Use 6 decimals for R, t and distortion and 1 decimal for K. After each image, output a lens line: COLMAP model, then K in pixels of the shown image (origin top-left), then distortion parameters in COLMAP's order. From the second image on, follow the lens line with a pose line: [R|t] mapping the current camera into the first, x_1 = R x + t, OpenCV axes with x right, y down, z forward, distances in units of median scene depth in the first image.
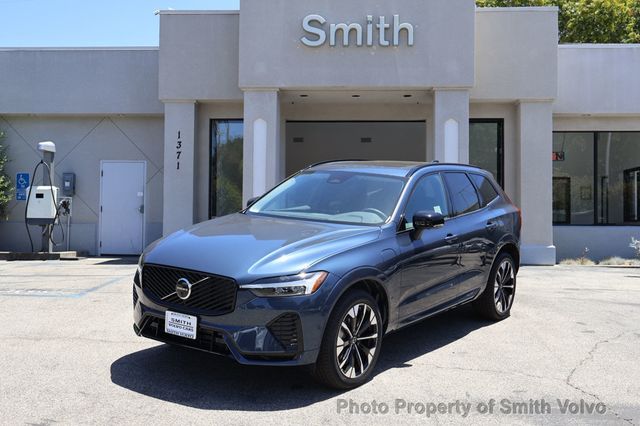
lens RADIAL K [[721.8, 0, 320.0], [0, 721.8, 213.0], [0, 0, 1]] dist [-0.015861, -0.008780]
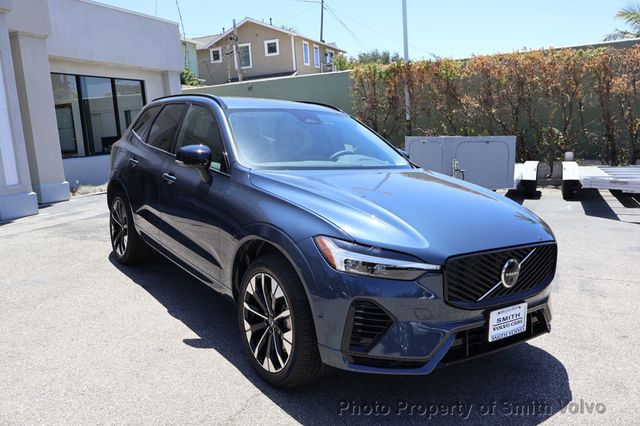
lens RADIAL K [[519.2, 0, 320.0], [0, 519.2, 213.0], [0, 0, 1]] dist [0.001897, -0.001359]
pose [[0.320700, -0.175450, 0.930789, -0.728547], [0.041784, 0.984358, 0.171151, -0.053650], [-0.946259, -0.015996, 0.323015, 1.009280]]
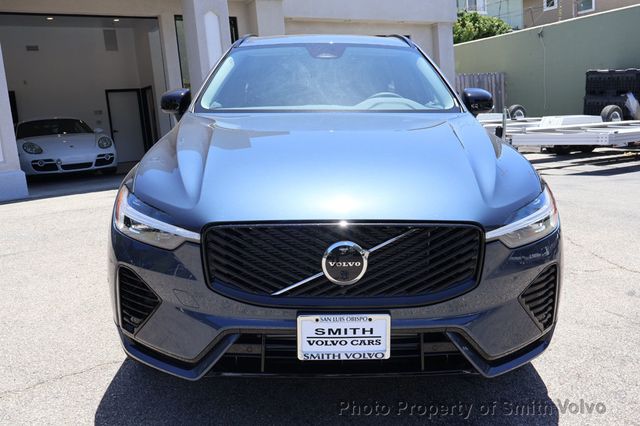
lens RADIAL K [[577.1, 0, 320.0], [0, 577.1, 213.0], [0, 0, 1]] dist [0.009142, 0.008896]
pose [[0.800120, -0.164970, 0.576709, -0.411324], [0.075018, 0.981410, 0.176656, 0.005388], [-0.595131, -0.098082, 0.797621, 0.710614]]
